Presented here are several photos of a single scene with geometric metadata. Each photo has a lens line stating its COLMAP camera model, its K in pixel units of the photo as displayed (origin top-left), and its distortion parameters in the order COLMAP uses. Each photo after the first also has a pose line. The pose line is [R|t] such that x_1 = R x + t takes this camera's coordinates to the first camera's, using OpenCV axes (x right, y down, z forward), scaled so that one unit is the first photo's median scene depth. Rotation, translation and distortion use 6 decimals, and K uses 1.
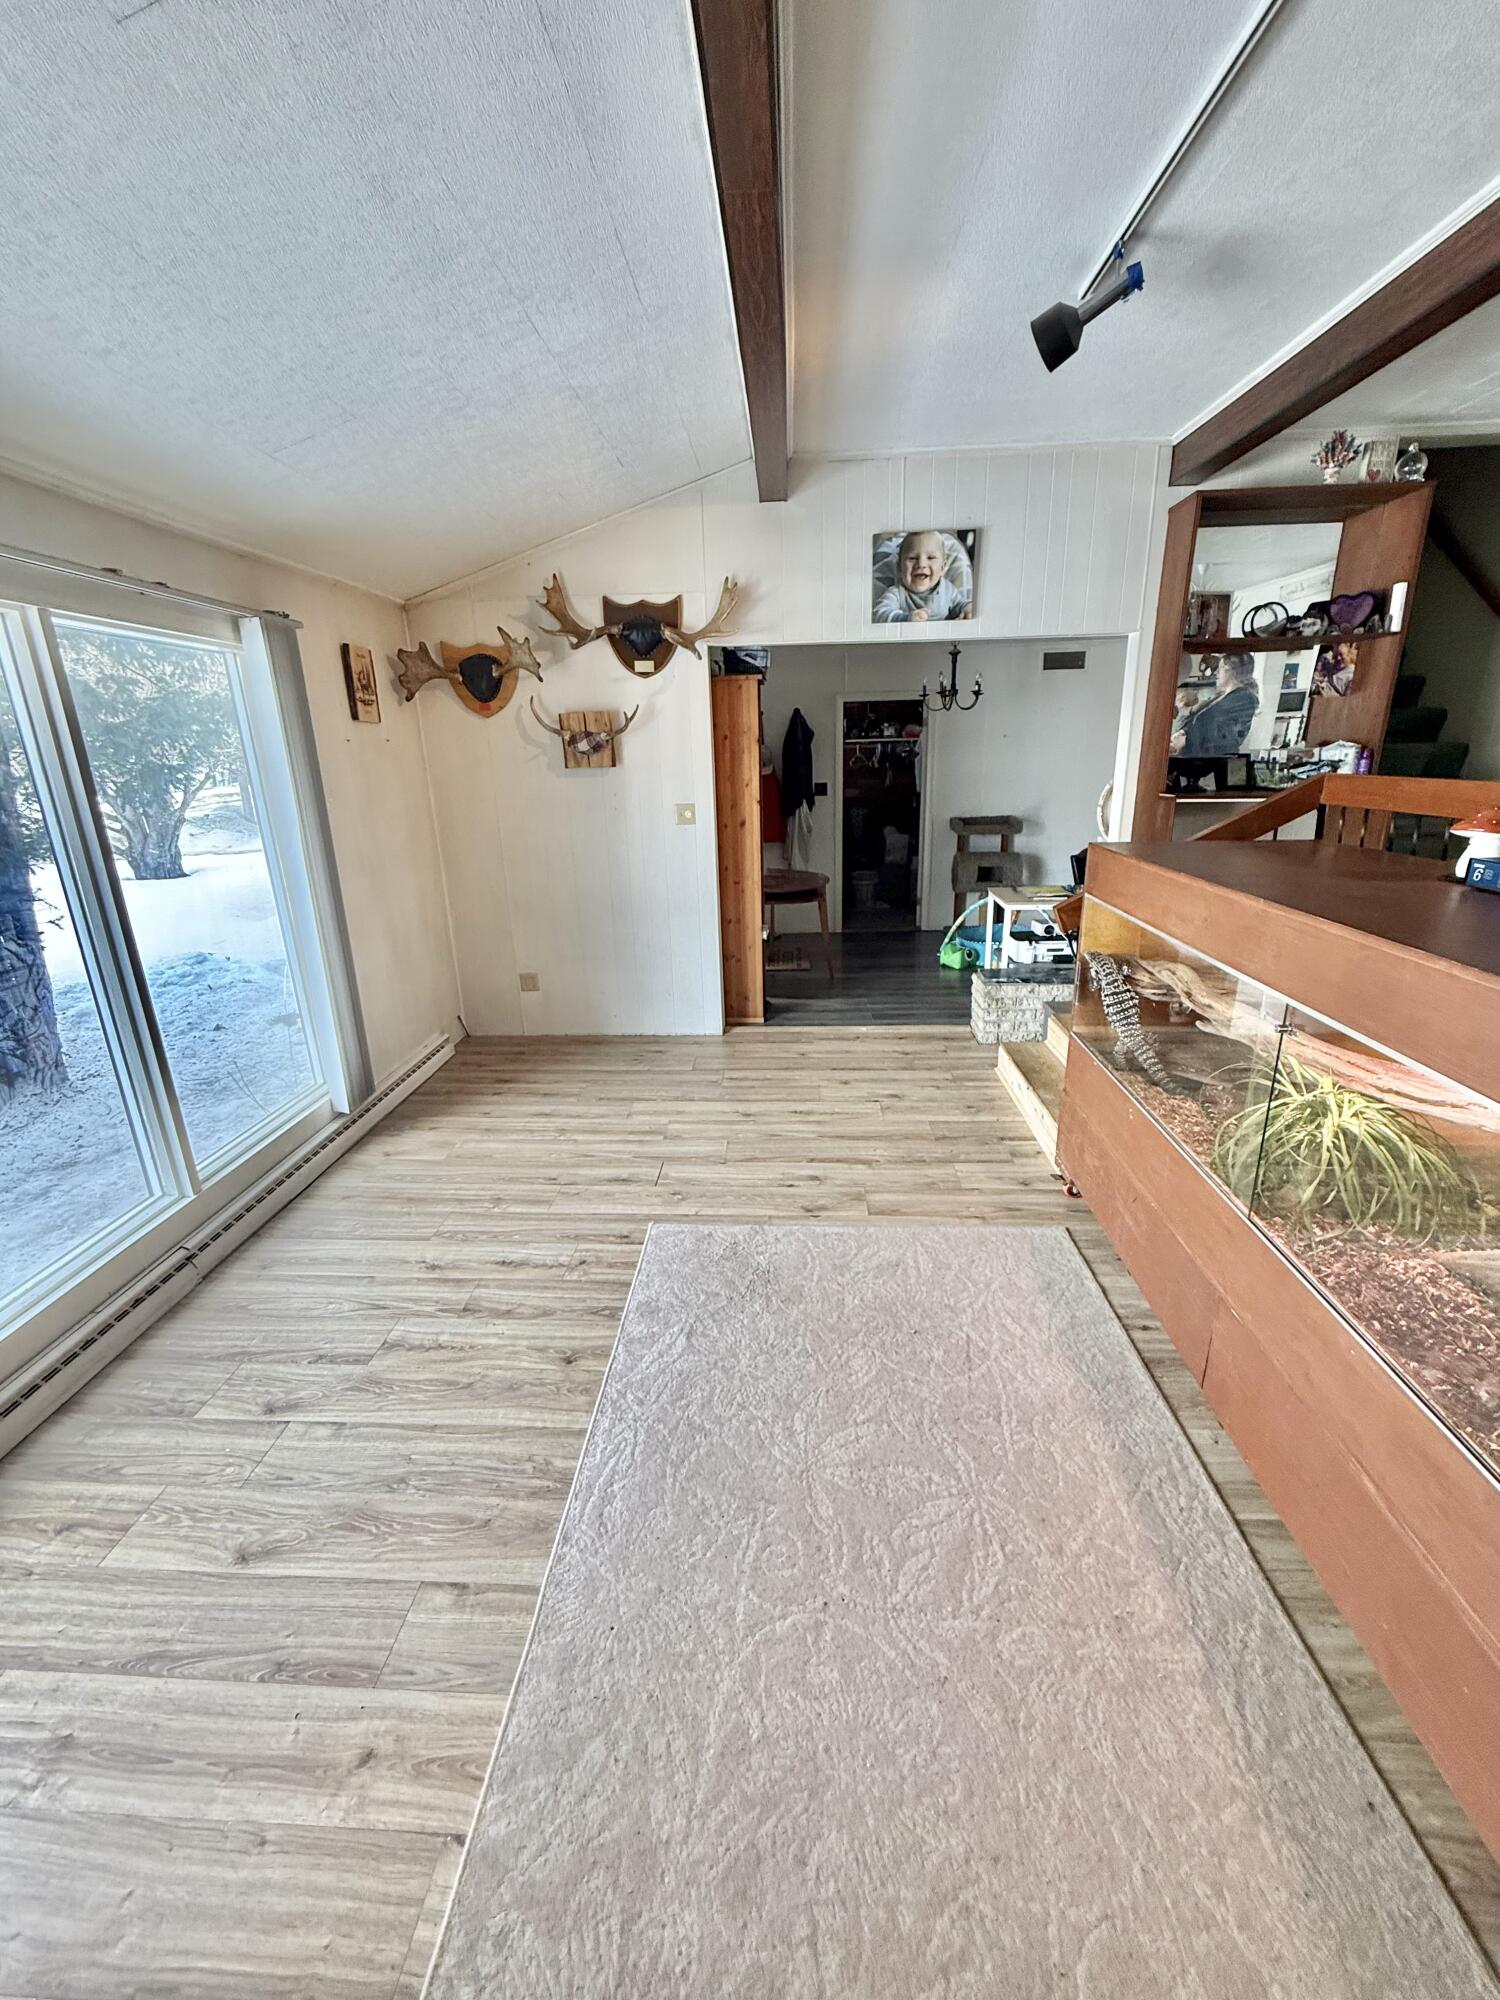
lens RADIAL K [[798.7, 0, 759.5], [0, 798.7, 996.2], [0, 0, 1]] dist [0.000167, -0.000201]
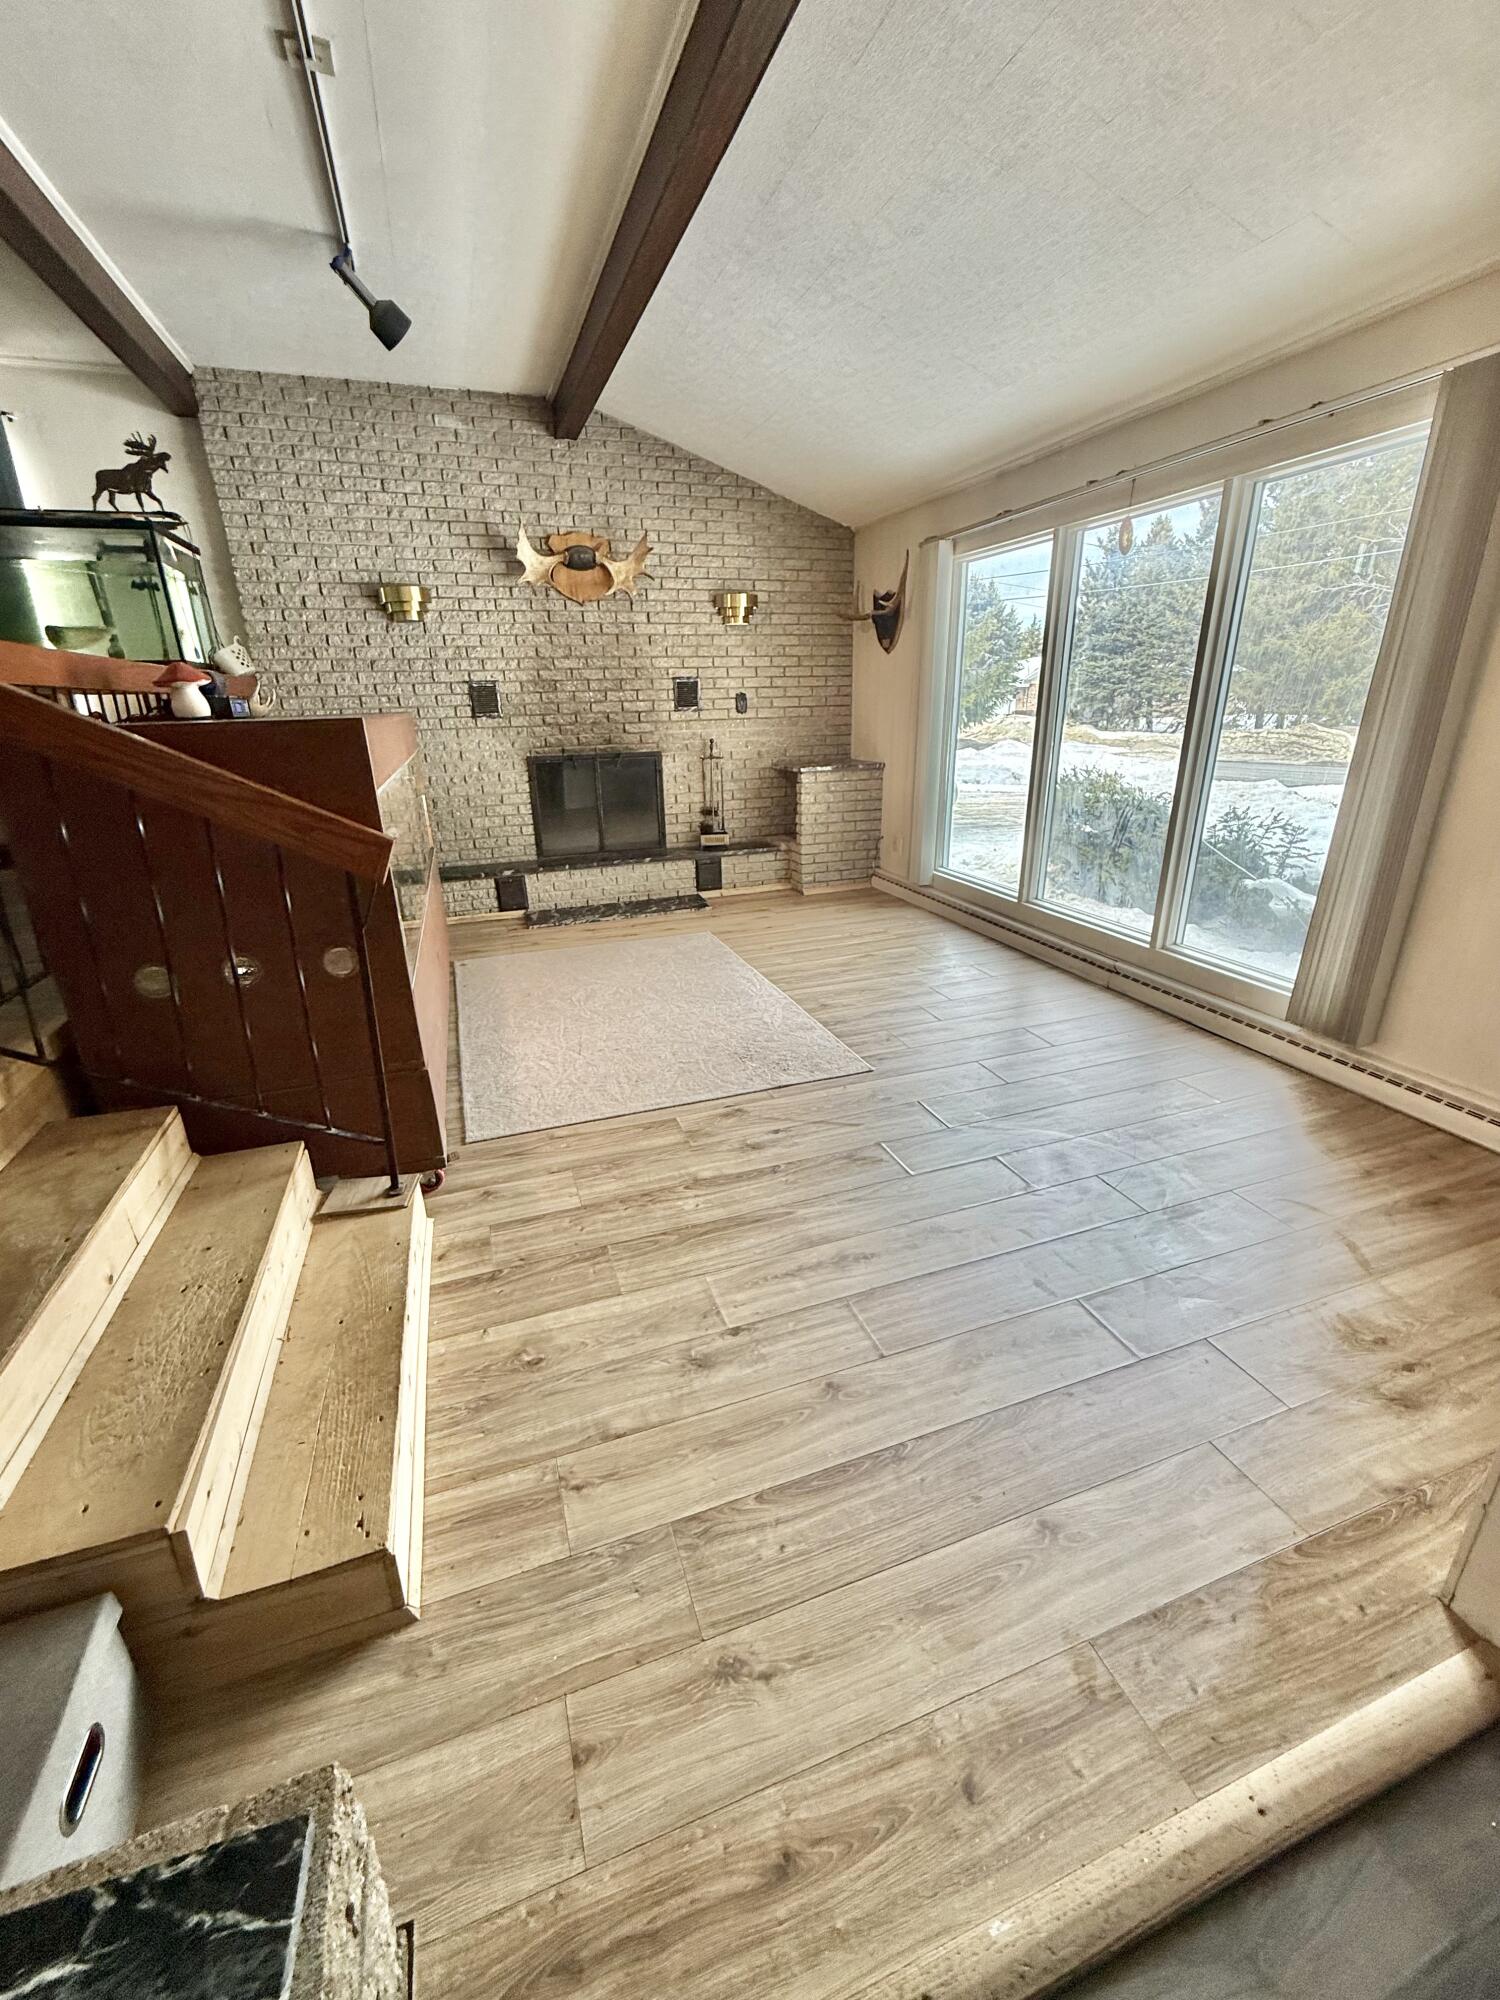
lens RADIAL K [[798.7, 0, 750.6], [0, 798.7, 1006.4], [0, 0, 1]] dist [0.000167, -0.000201]
pose [[-0.924459, 0.178784, -0.336767, 0.316486], [-0.066511, 0.794090, 0.604150, -0.364454], [0.375436, 0.580911, -0.722213, 1.492310]]
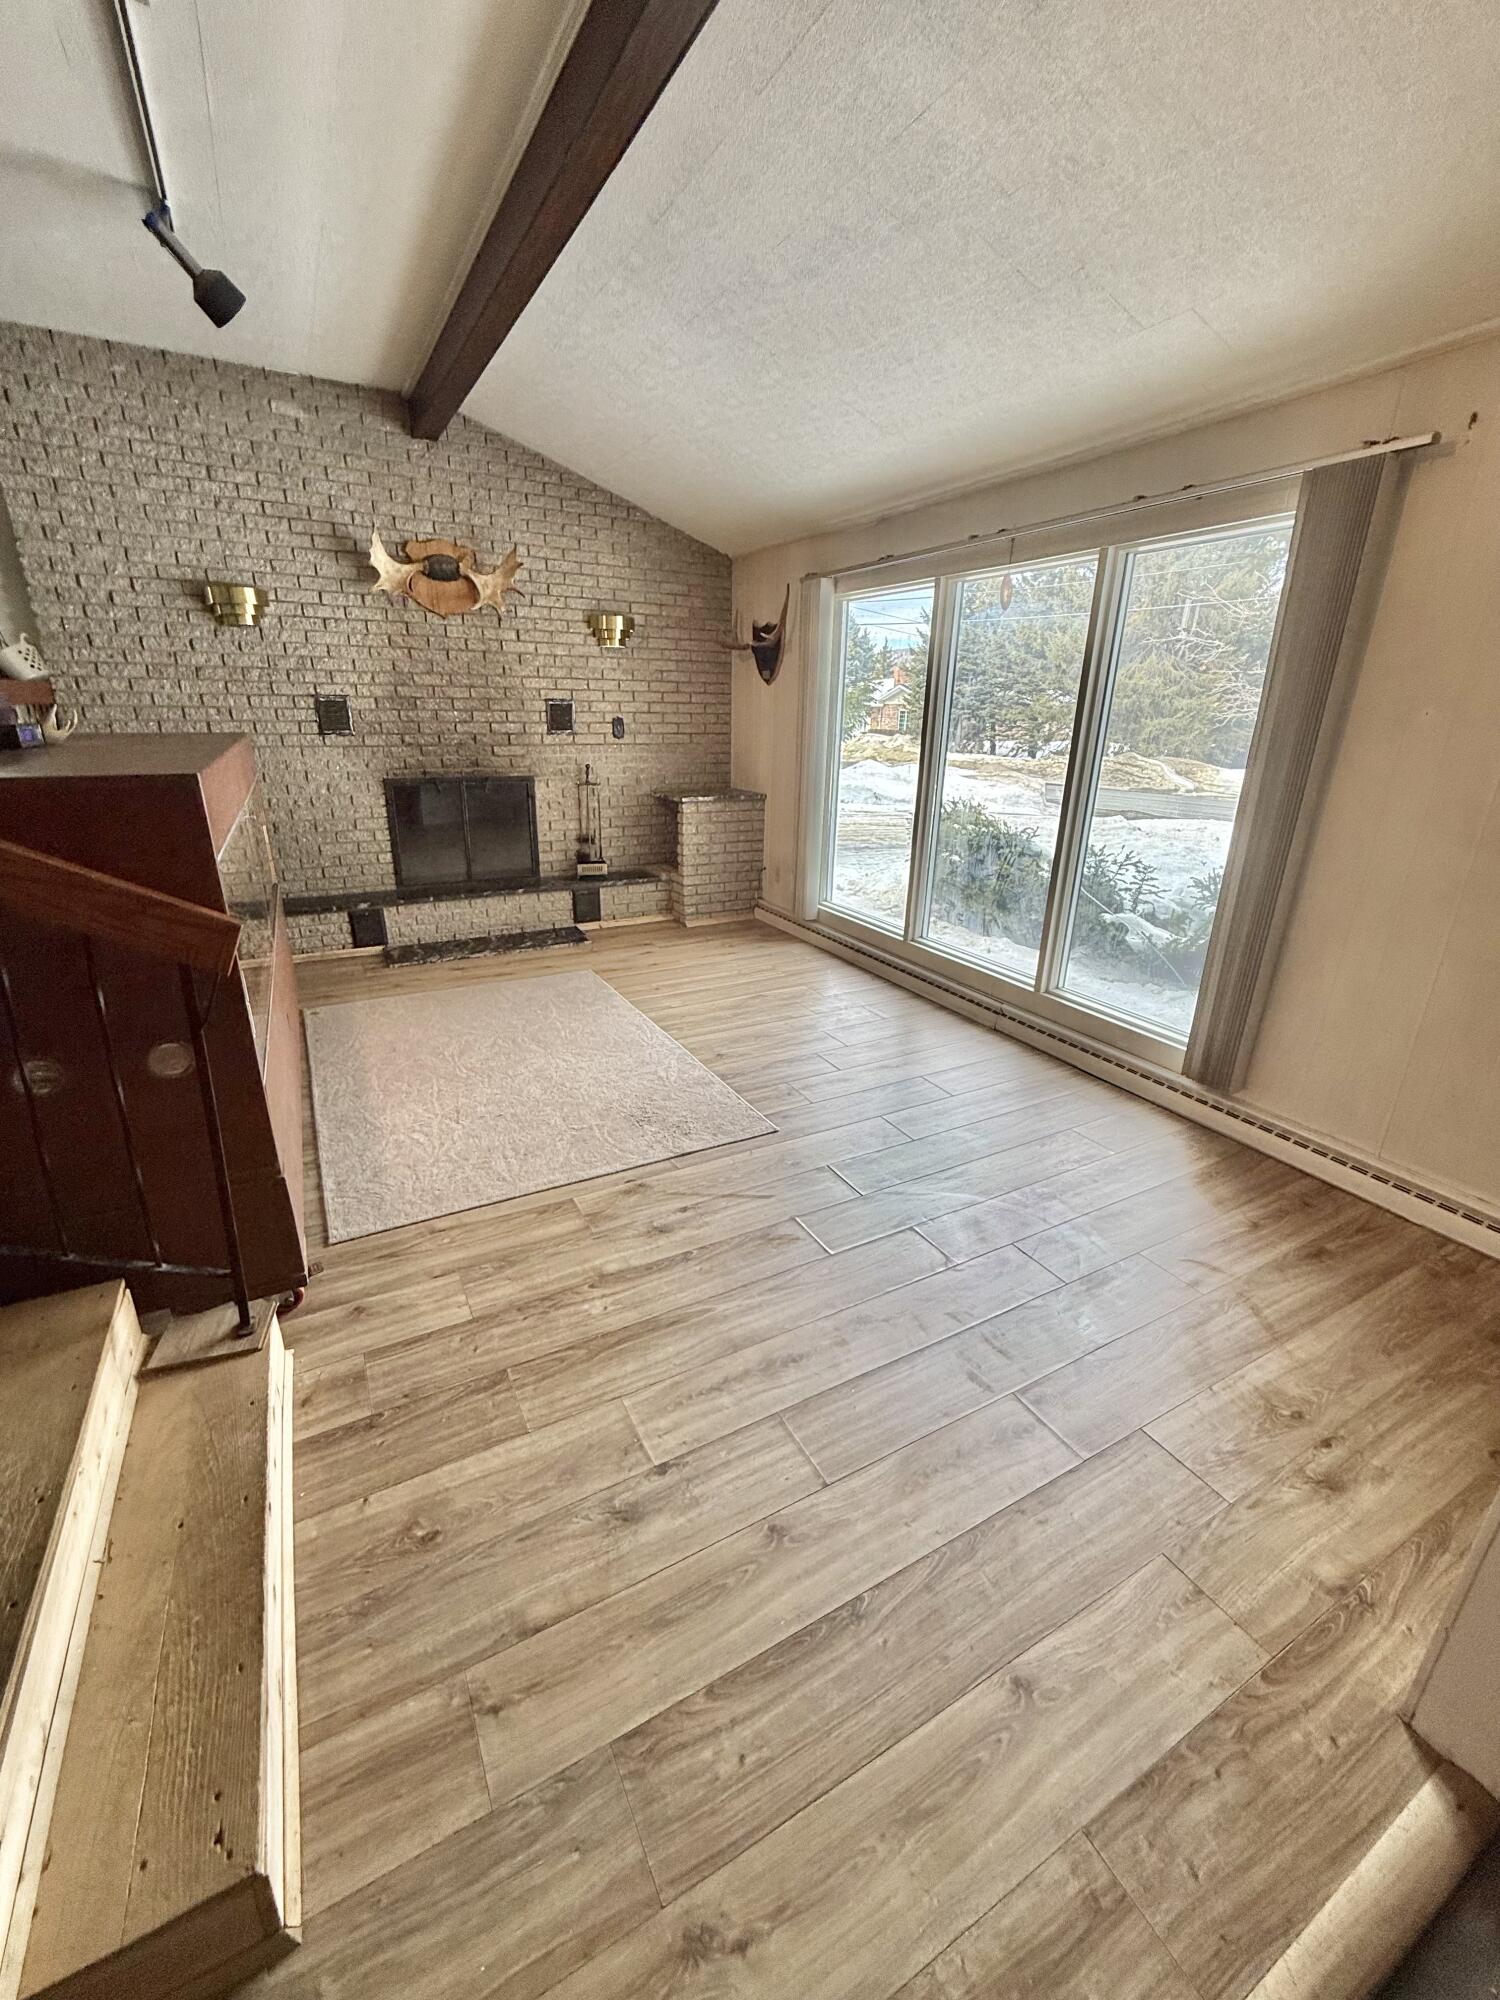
lens RADIAL K [[798.7, 0, 745.7], [0, 798.7, 1006.2], [0, 0, 1]] dist [0.000167, -0.000201]
pose [[-0.855138, 0.190598, -0.482090, 0.320614], [-0.147703, 0.801830, 0.579009, -0.377854], [0.496913, 0.566339, -0.657524, 1.407224]]
